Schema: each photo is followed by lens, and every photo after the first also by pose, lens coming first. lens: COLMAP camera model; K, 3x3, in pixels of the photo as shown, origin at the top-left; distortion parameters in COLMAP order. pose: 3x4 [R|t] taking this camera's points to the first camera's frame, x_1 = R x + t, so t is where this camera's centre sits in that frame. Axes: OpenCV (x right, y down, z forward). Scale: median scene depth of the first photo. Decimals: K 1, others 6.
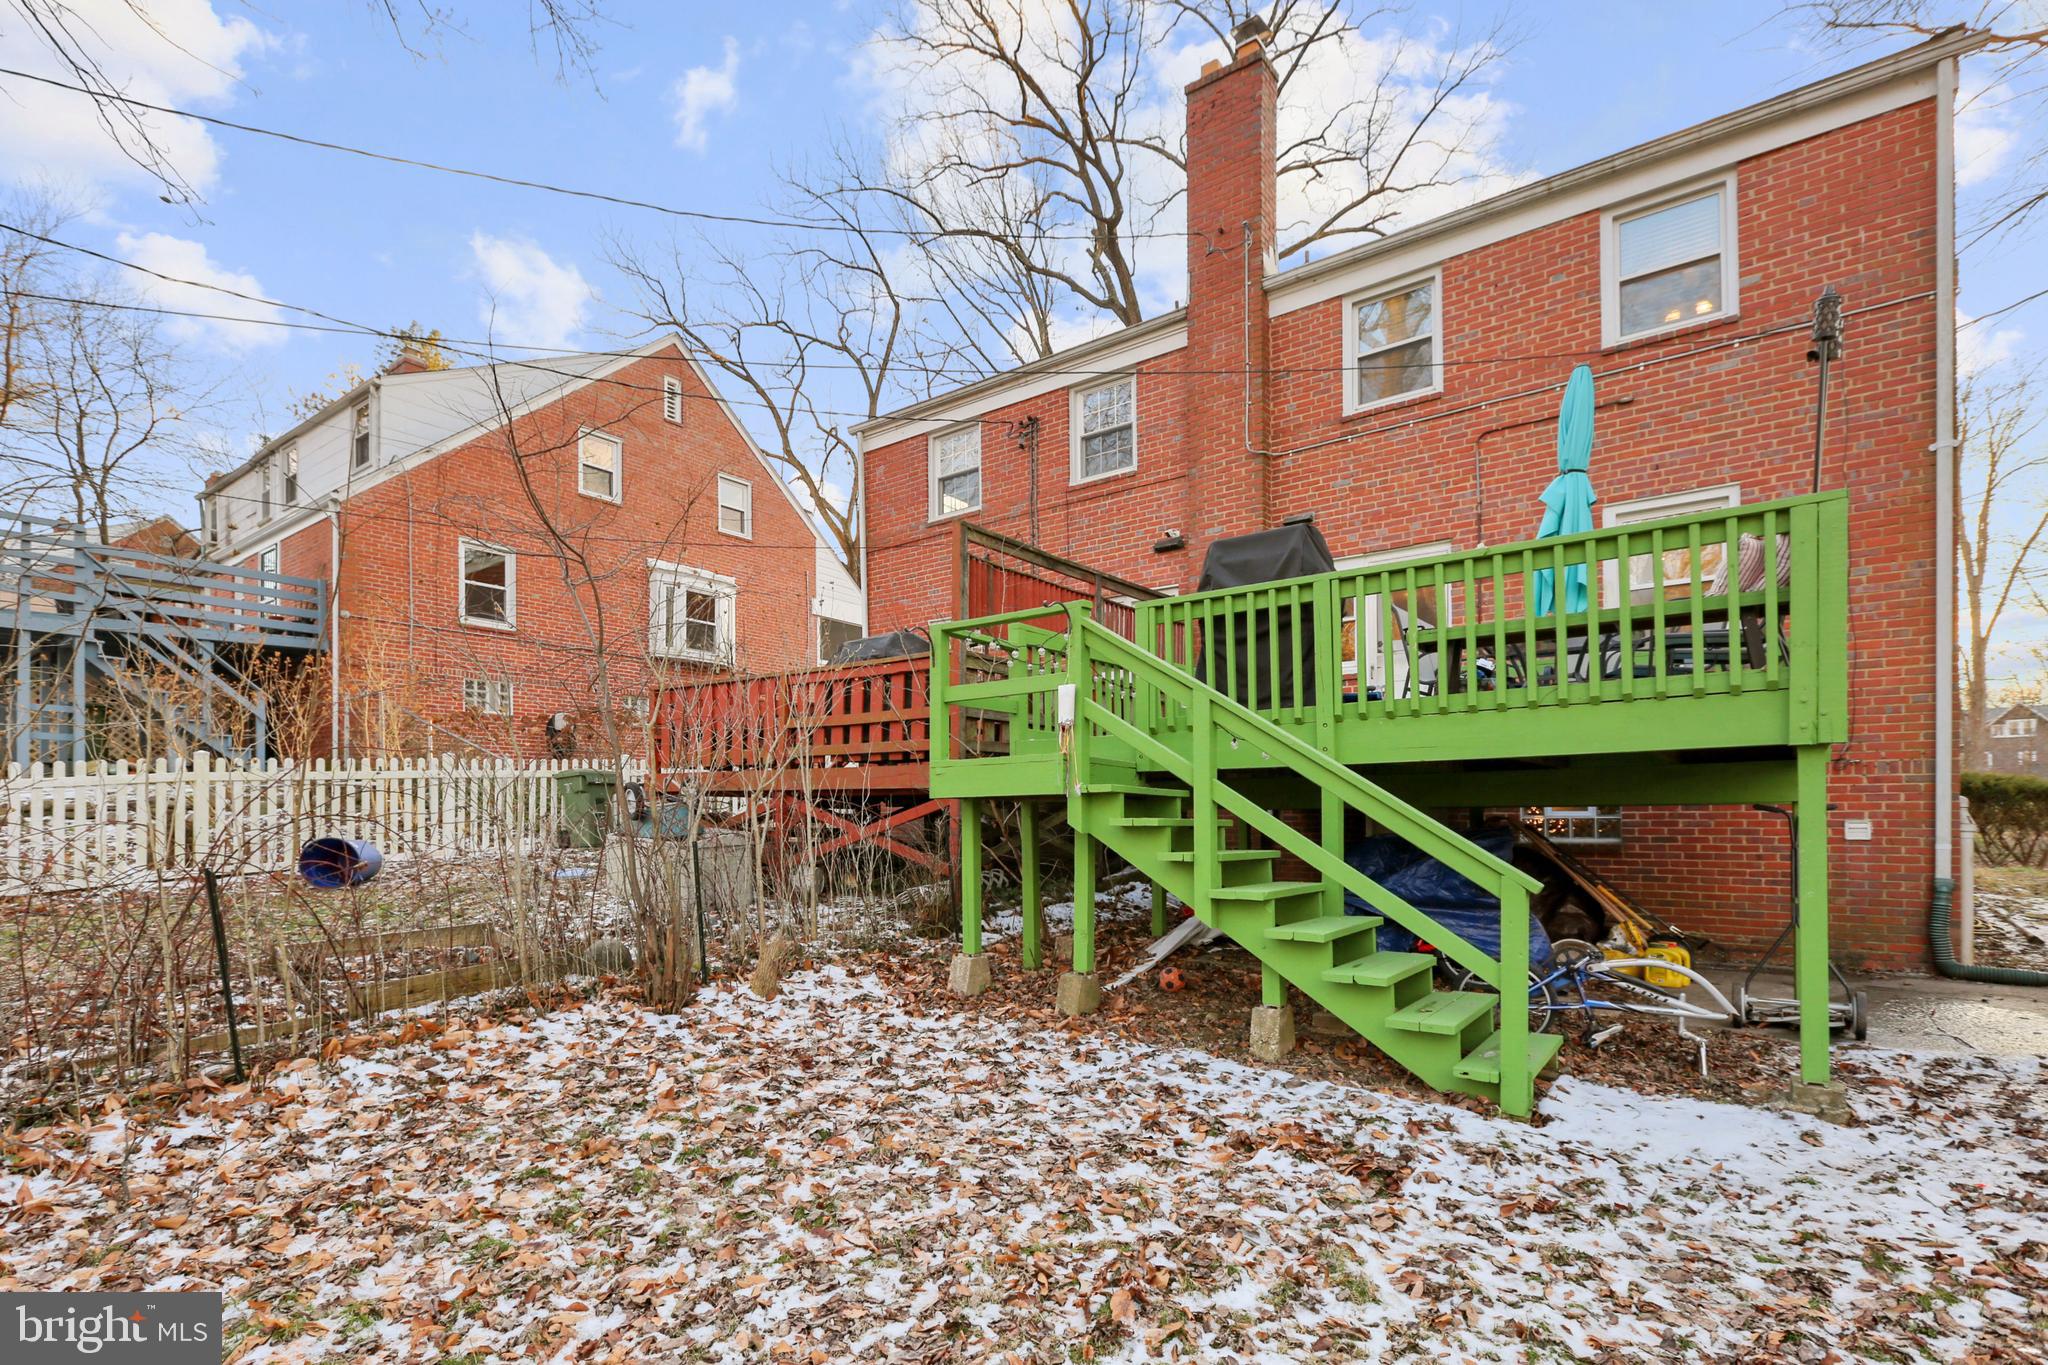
lens RADIAL K [[985.8, 0, 1023.2], [0, 985.8, 788.0], [0, 0, 1]] dist [-0.000925, -0.000109]
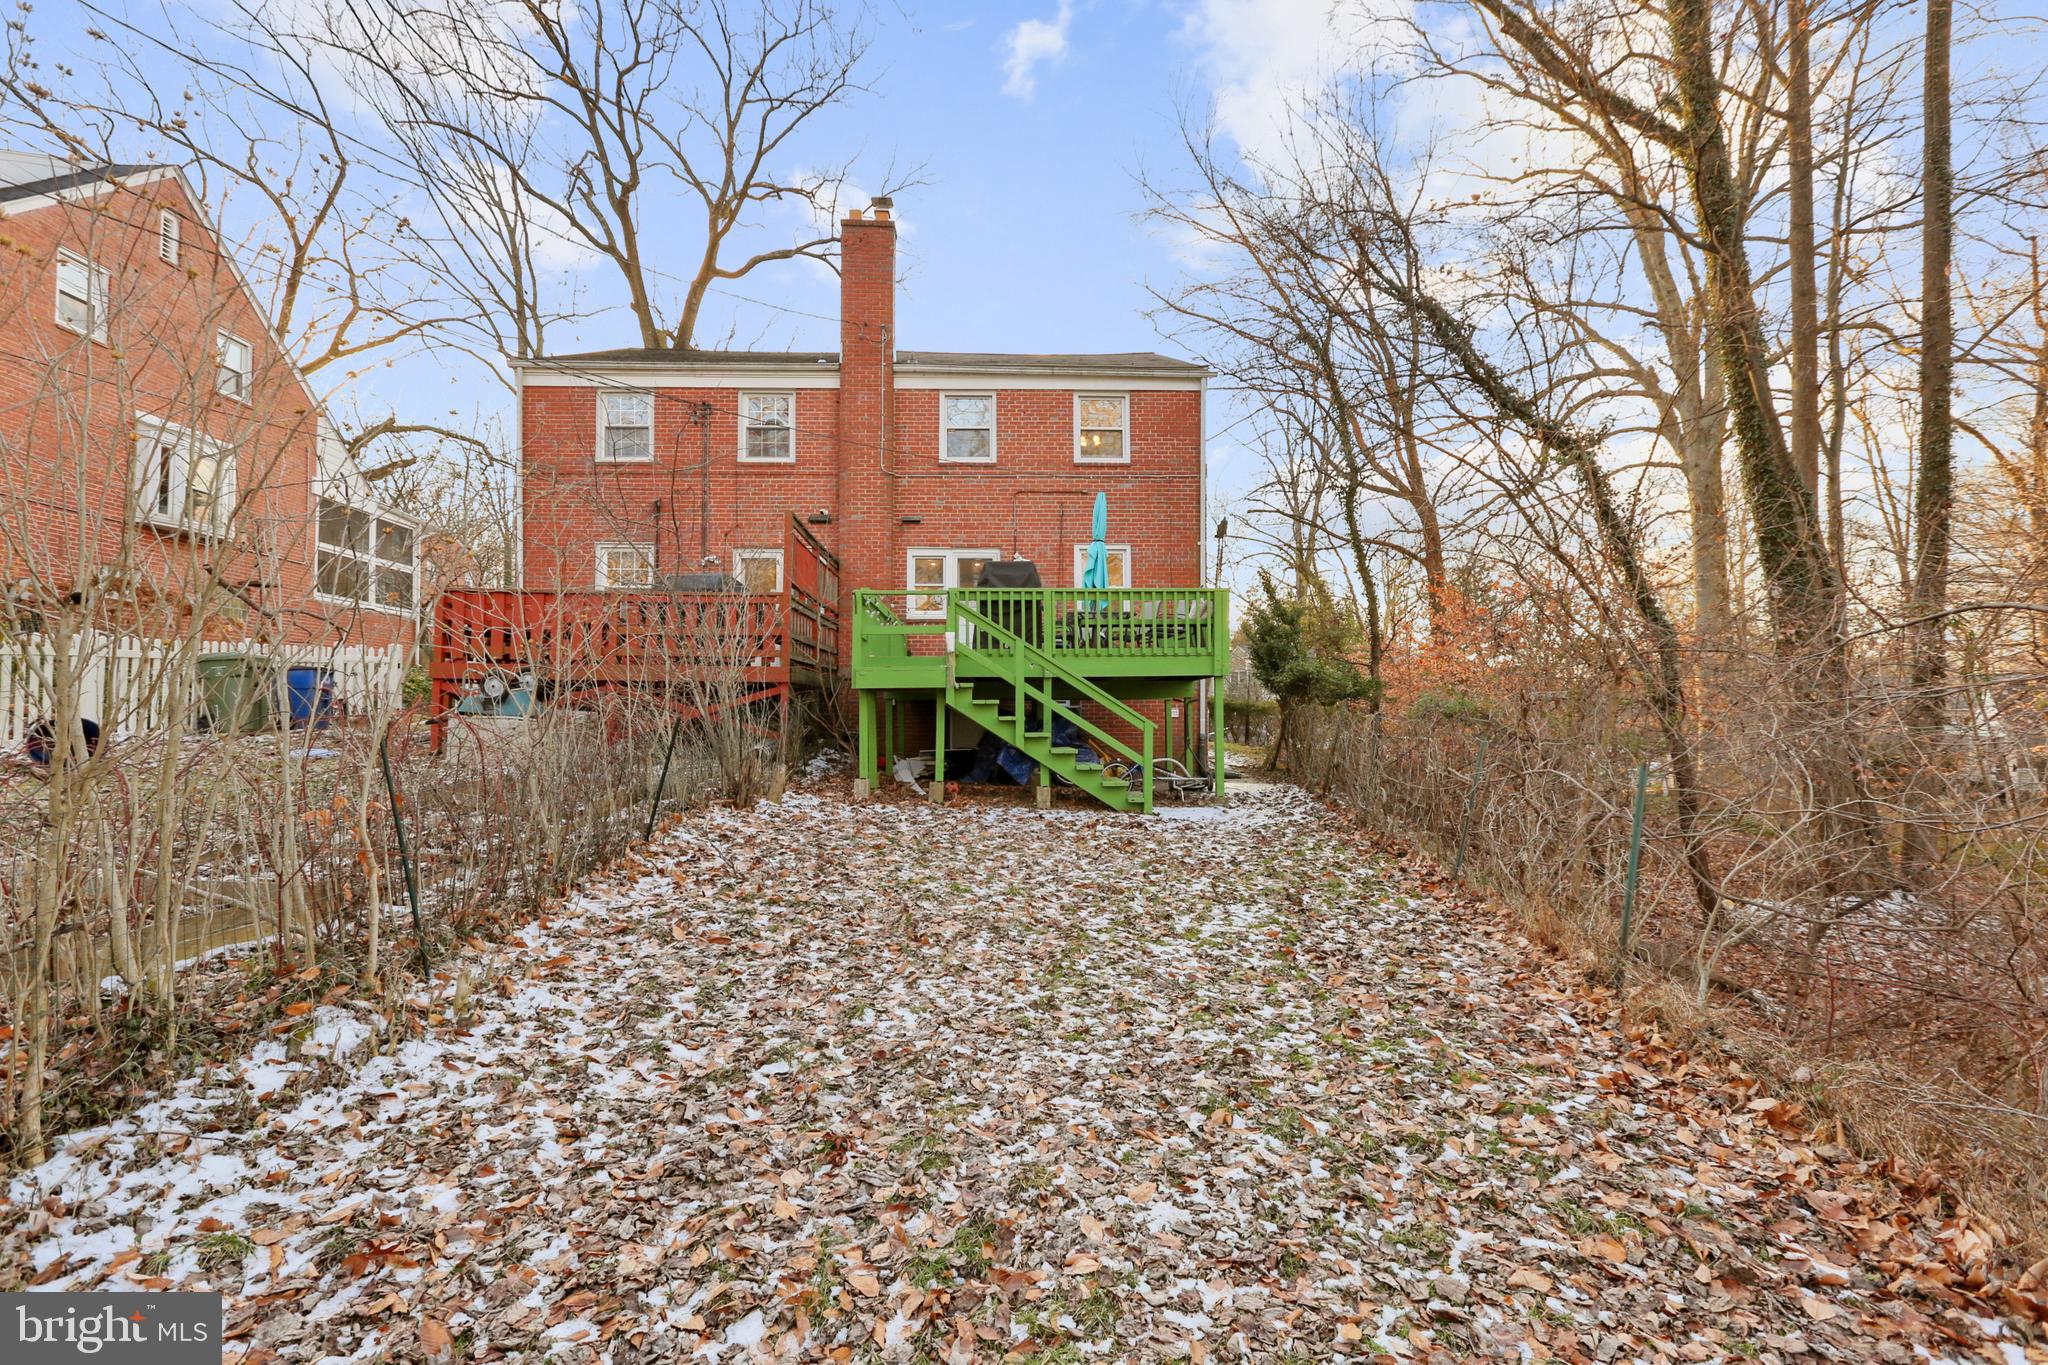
lens RADIAL K [[955.2, 0, 1022.0], [0, 955.2, 680.1], [0, 0, 1]] dist [-0.000401, -0.000181]
pose [[0.757033, 0.024243, 0.652927, -0.666512], [-0.019867, 0.999703, -0.014084, 0.009955], [-0.653075, -0.002310, 0.757290, -0.337605]]
